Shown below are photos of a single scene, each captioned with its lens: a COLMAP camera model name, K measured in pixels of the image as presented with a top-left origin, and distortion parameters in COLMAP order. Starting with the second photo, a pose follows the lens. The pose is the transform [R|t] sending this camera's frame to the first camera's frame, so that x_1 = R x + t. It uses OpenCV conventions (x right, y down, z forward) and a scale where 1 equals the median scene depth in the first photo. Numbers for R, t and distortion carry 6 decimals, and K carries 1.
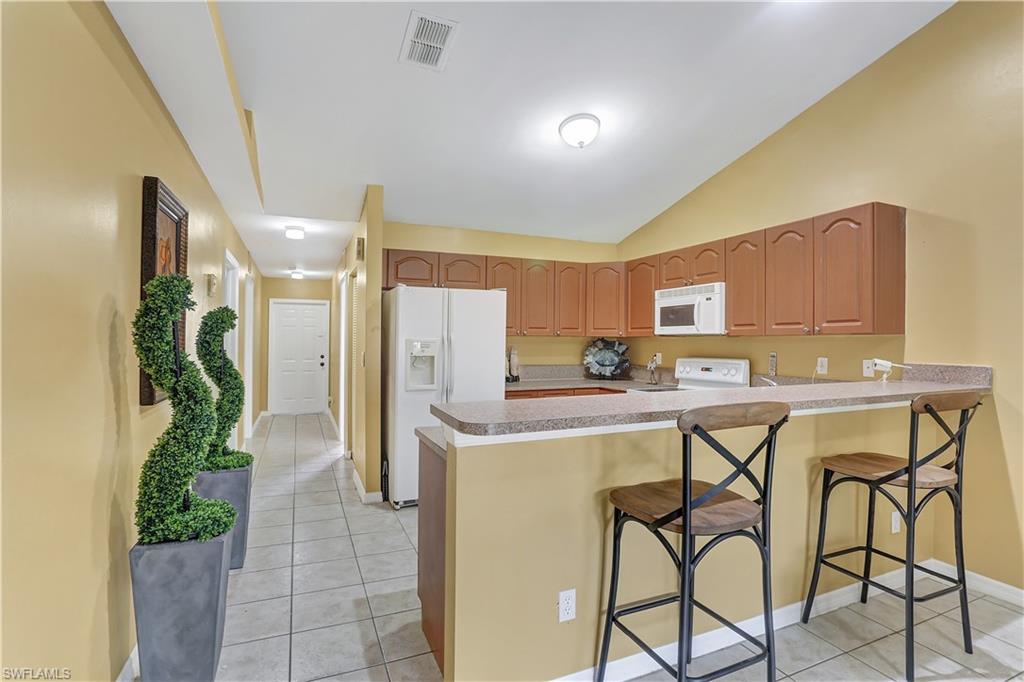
lens RADIAL K [[497.9, 0, 512.9], [0, 497.9, 338.8], [0, 0, 1]] dist [-0.038634, 0.015661]
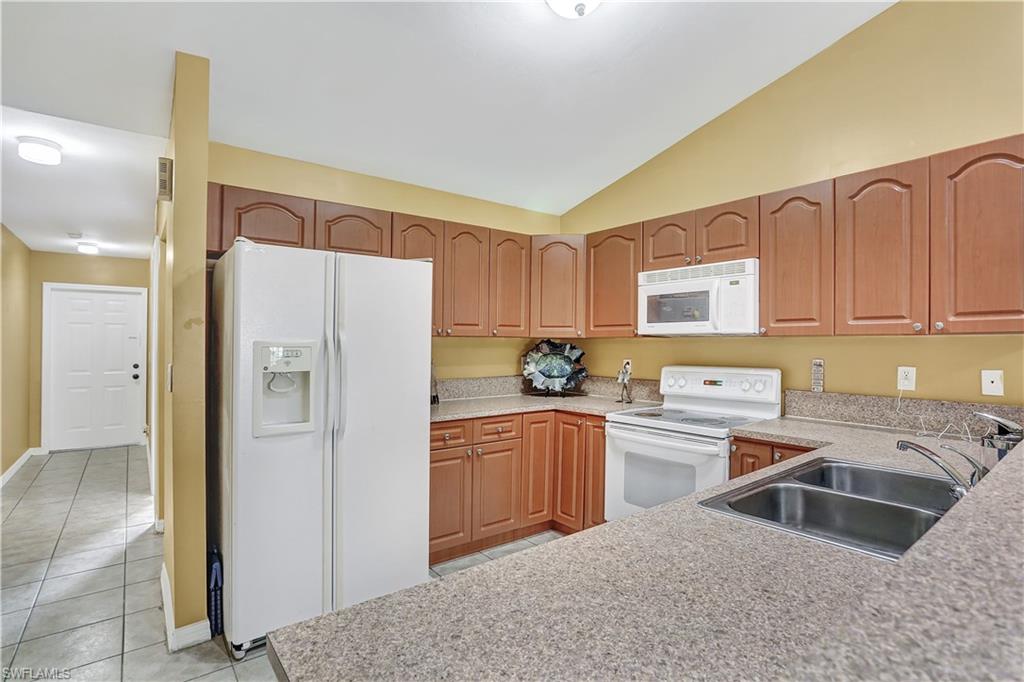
lens RADIAL K [[495.6, 0, 514.1], [0, 495.6, 342.9], [0, 0, 1]] dist [-0.056667, 0.026984]
pose [[0.966108, -0.002133, 0.258130, -0.073678], [0.001054, 0.999990, 0.004316, 0.000461], [-0.258137, -0.003898, 0.966100, 0.385780]]
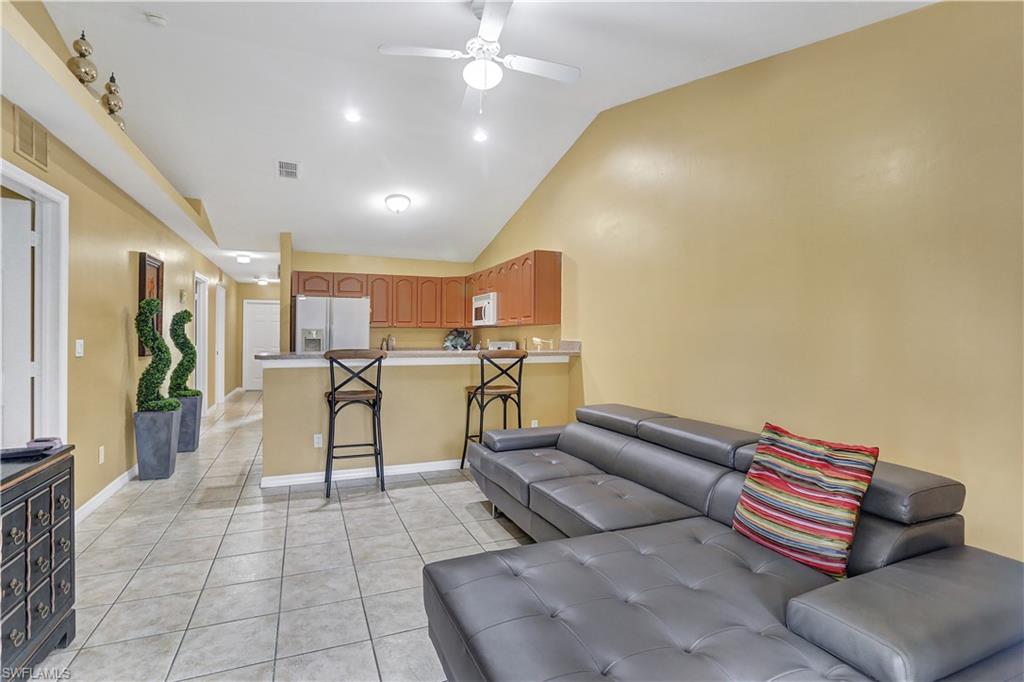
lens RADIAL K [[500.1, 0, 511.1], [0, 500.1, 336.0], [0, 0, 1]] dist [-0.033325, 0.000419]
pose [[0.999869, -0.001345, -0.016116, 0.458919], [0.001386, 0.999996, 0.002534, 0.019982], [0.016113, -0.002556, 0.999867, -0.570463]]
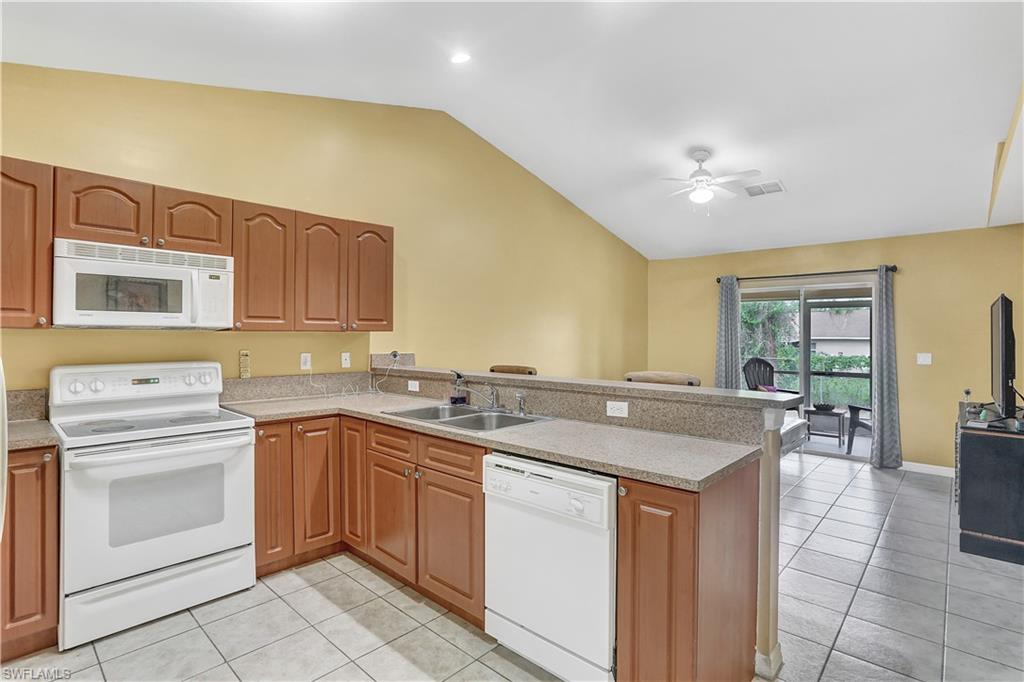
lens RADIAL K [[497.9, 0, 512.9], [0, 497.9, 338.8], [0, 0, 1]] dist [-0.038634, 0.015661]
pose [[-0.407977, -0.010709, 0.912930, -0.382468], [-0.010438, 0.999921, 0.007065, -0.002312], [-0.912933, -0.006647, -0.408056, 0.830338]]
